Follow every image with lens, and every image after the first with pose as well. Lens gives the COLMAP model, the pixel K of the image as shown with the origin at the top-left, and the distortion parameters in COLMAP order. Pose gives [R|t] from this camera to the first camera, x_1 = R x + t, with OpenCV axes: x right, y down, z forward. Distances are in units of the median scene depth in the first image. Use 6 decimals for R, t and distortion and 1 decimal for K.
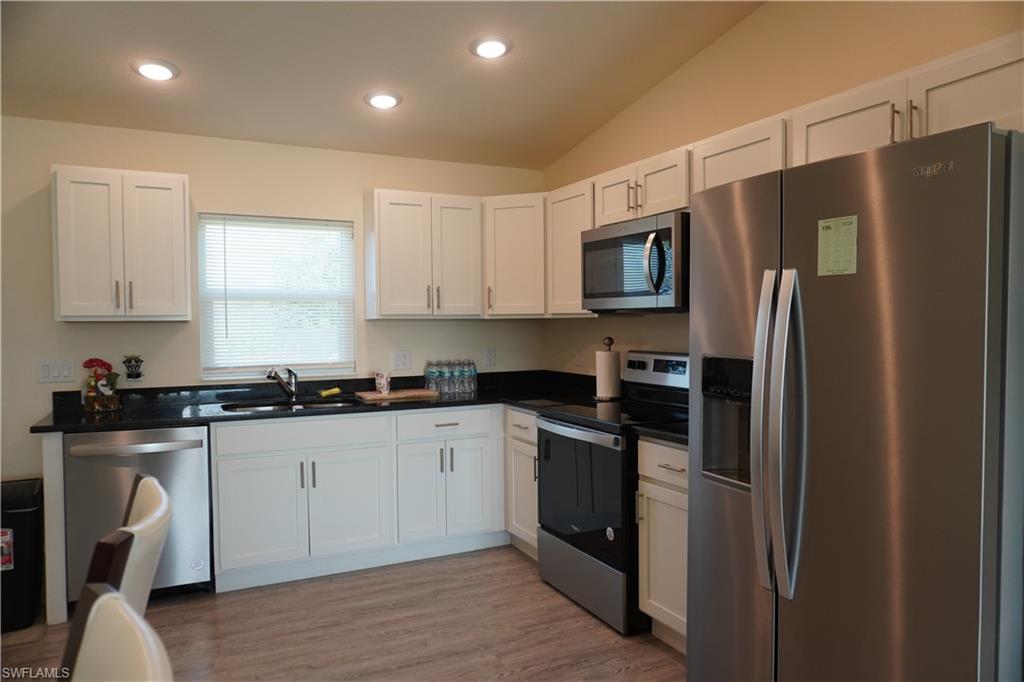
lens RADIAL K [[689.8, 0, 513.5], [0, 689.8, 344.7], [0, 0, 1]] dist [-0.000182, 0.004663]
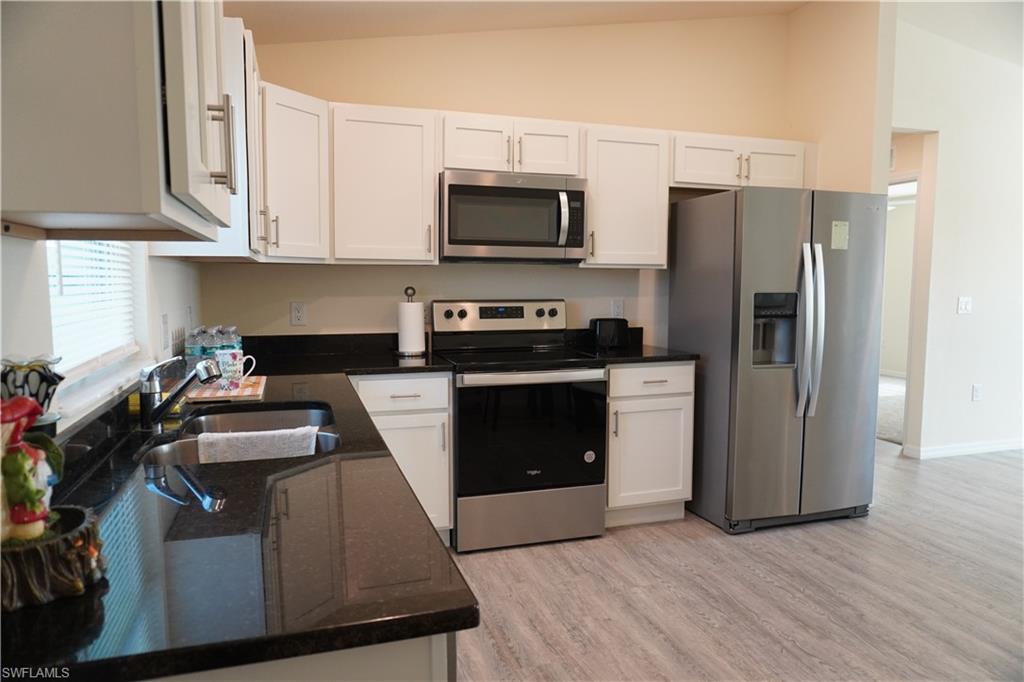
lens RADIAL K [[689.8, 0, 513.5], [0, 689.8, 344.7], [0, 0, 1]] dist [-0.000182, 0.004663]
pose [[0.143344, -0.083587, 0.986137, -0.952622], [0.027099, 0.996385, 0.080516, -0.005603], [-0.989302, 0.015182, 0.145091, 0.923537]]
